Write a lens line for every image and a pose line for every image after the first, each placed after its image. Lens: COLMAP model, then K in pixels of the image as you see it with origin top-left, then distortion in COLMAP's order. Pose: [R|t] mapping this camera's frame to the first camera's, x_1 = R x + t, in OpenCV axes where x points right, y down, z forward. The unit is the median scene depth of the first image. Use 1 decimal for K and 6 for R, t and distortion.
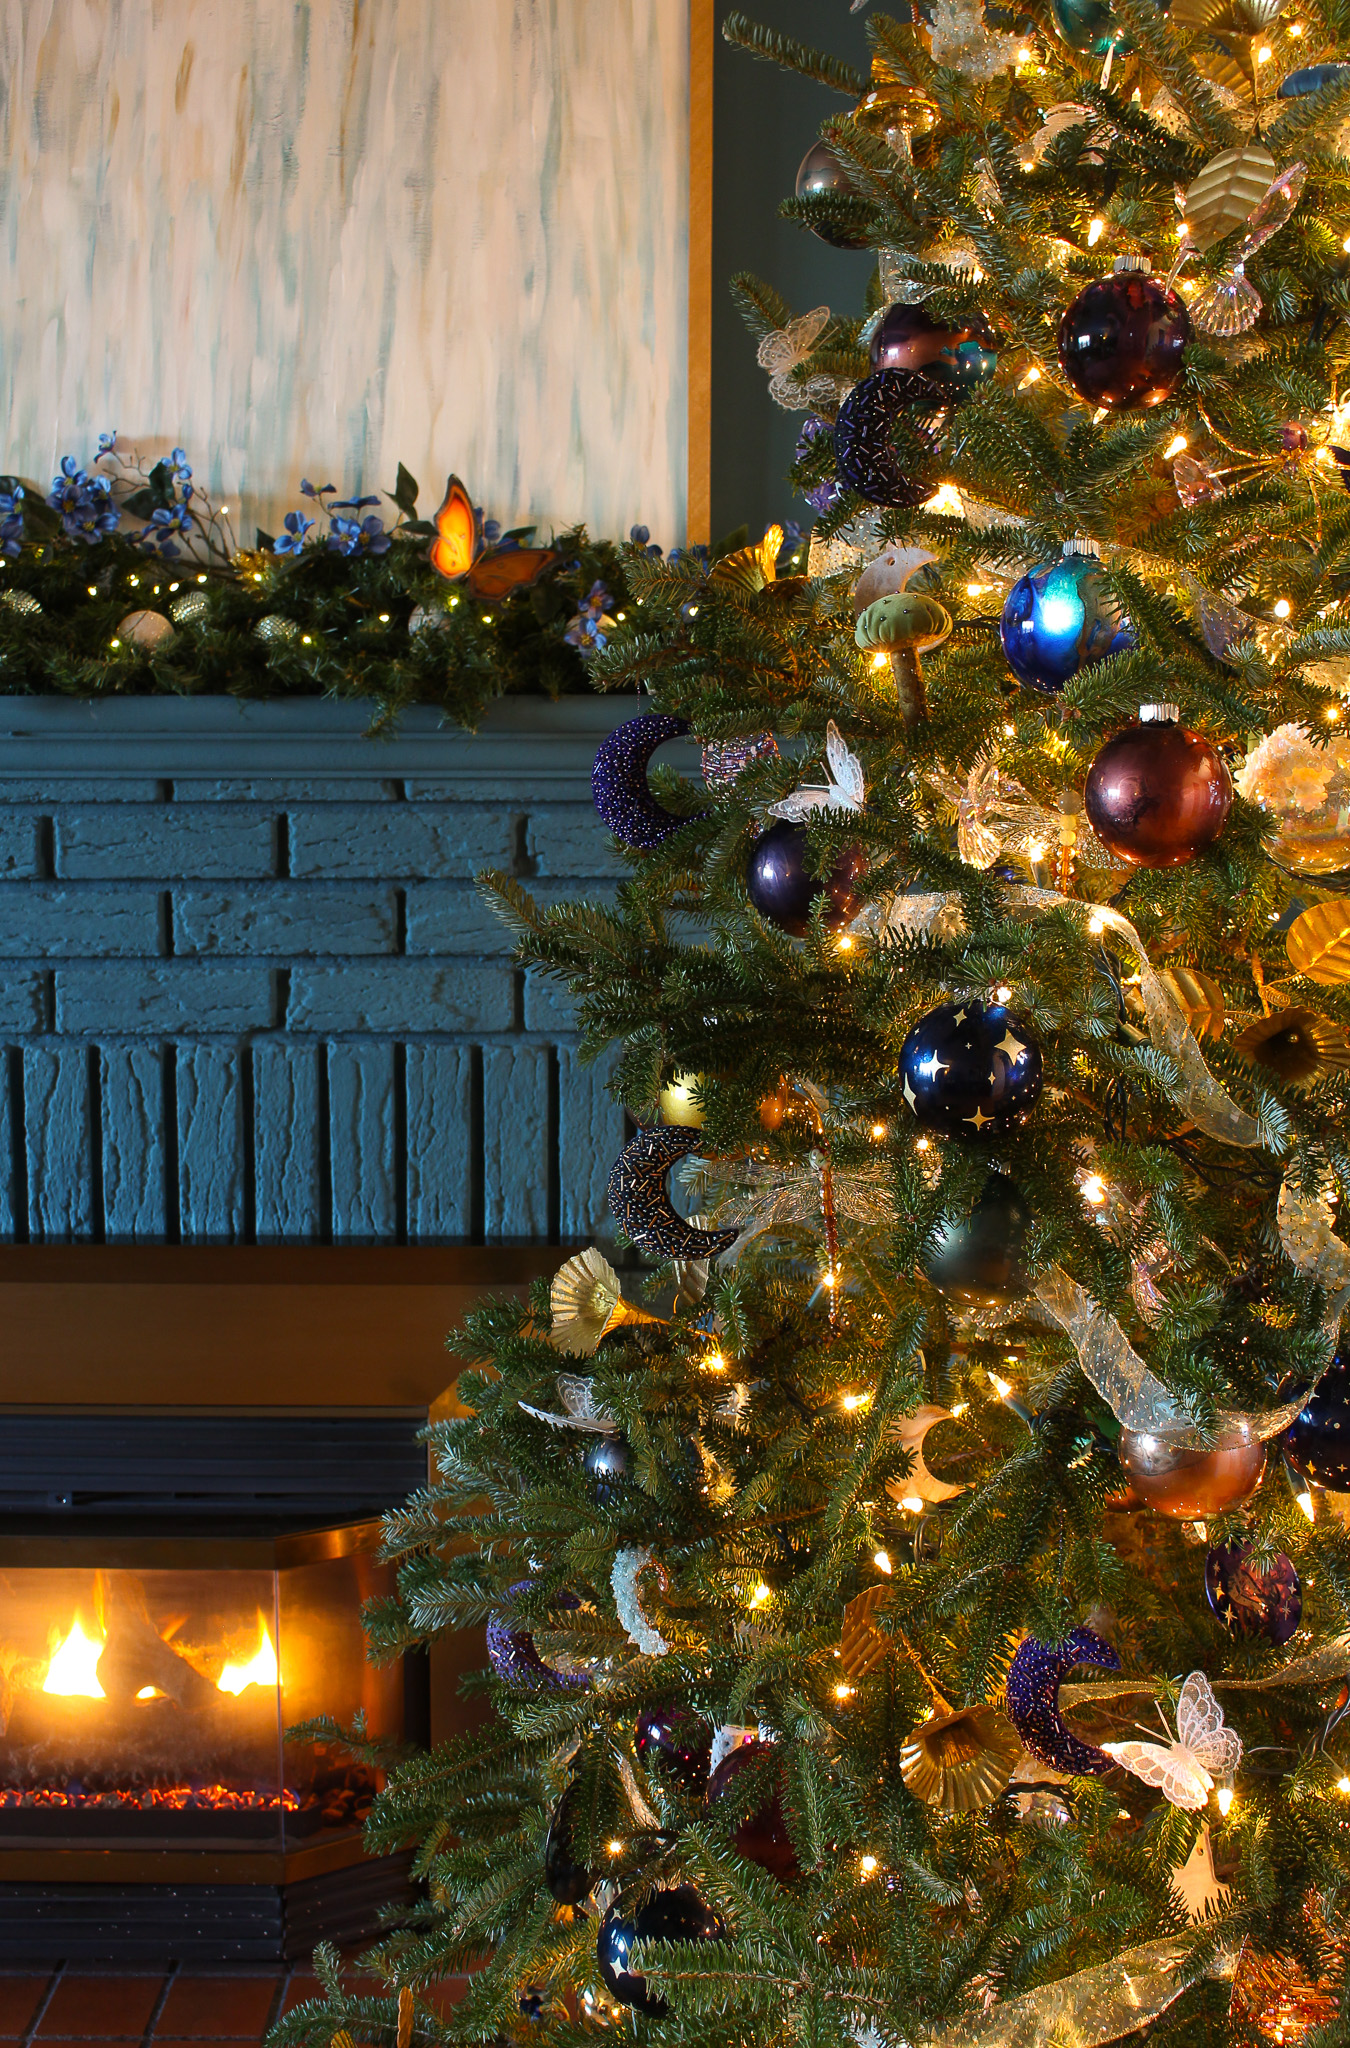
lens RADIAL K [[2203.6, 0, 682.7], [0, 2203.6, 884.1], [0, 0, 1]] dist [-0.097416, 0.000000]
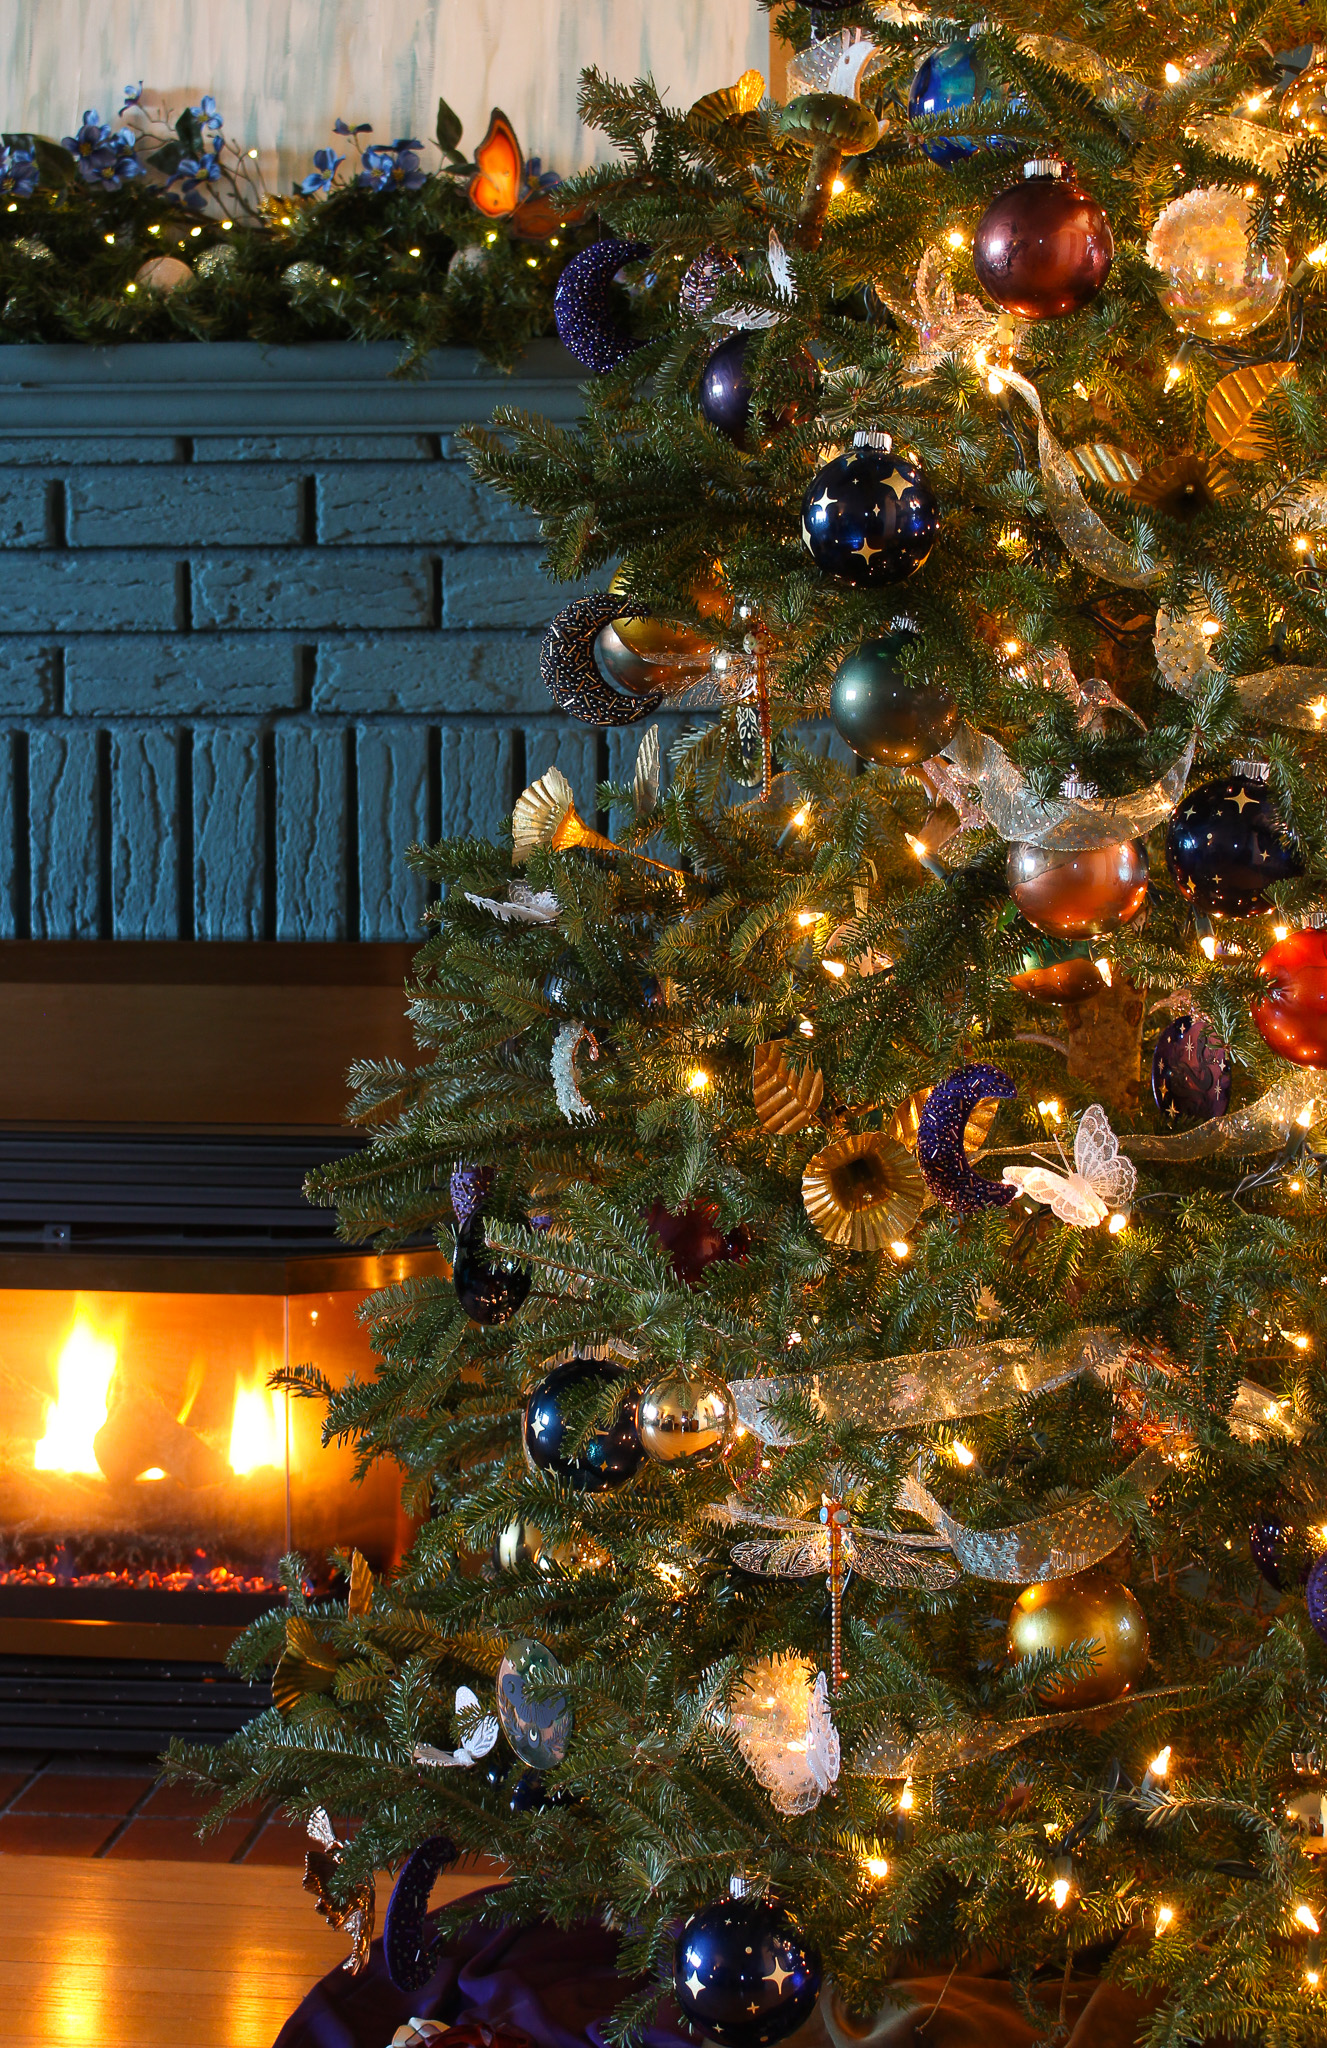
lens RADIAL K [[3144.8, 0, 667.4], [0, 3144.8, 786.6], [0, 0, 1]] dist [-0.043501, 0.000000]
pose [[0.993005, -0.002324, -0.118052, 0.177538], [-0.003930, 0.998602, -0.052718, 0.244445], [0.118009, 0.052813, 0.991607, -0.408947]]
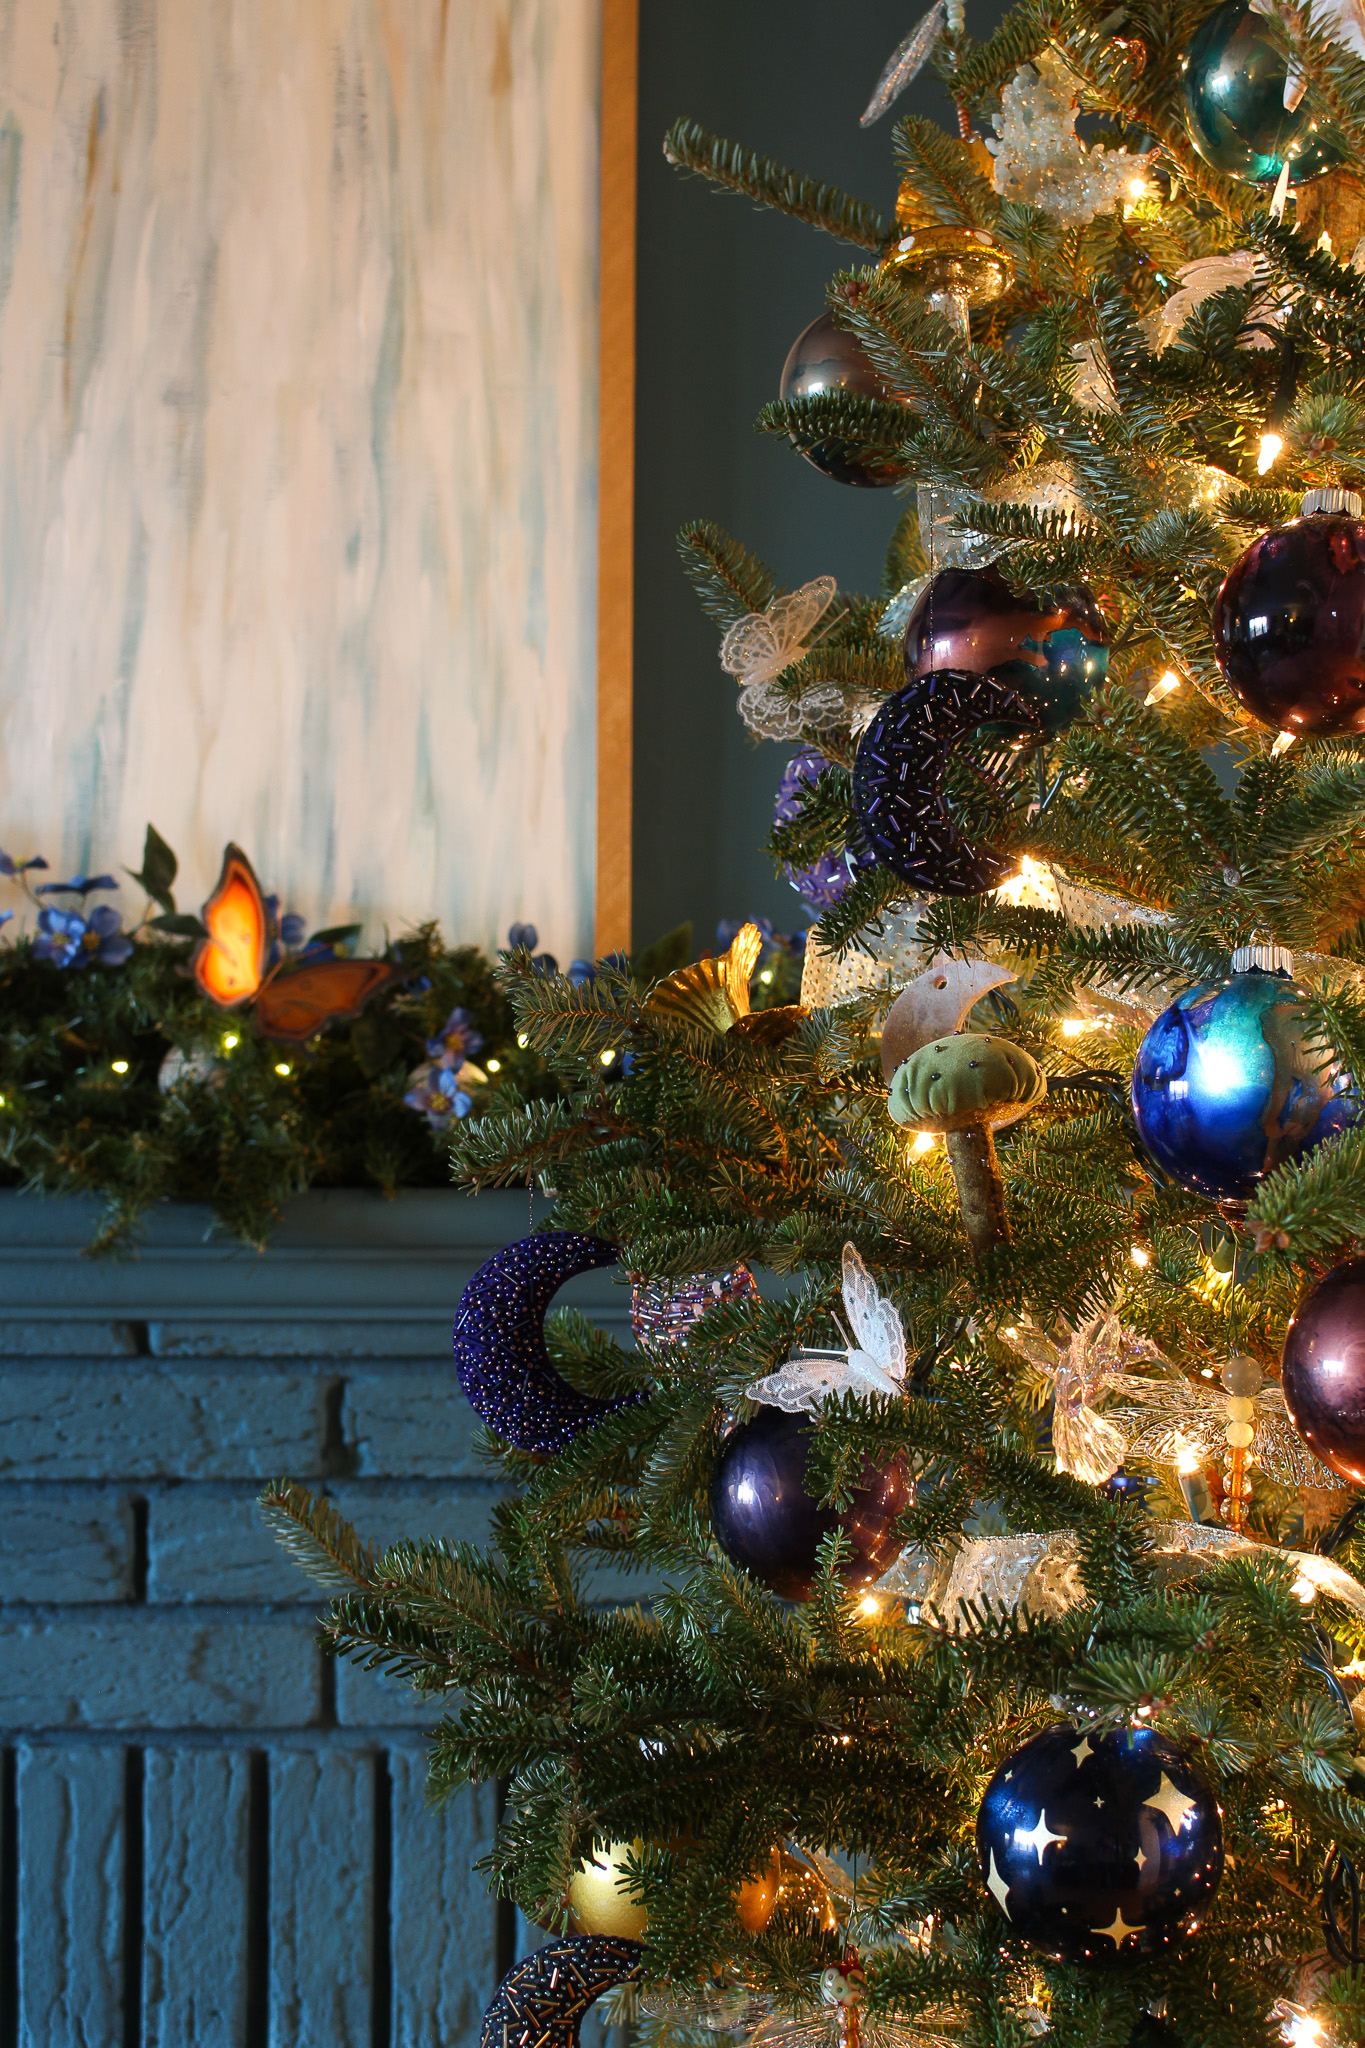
lens RADIAL K [[3227.9, 0, 670.3], [0, 3227.9, 1016.5], [0, 0, 1]] dist [-0.051514, 0.000000]
pose [[0.999519, 0.000674, 0.031015, -0.008838], [0.003427, 0.991245, -0.131991, -0.017315], [-0.030833, 0.132033, 0.990766, 0.103237]]
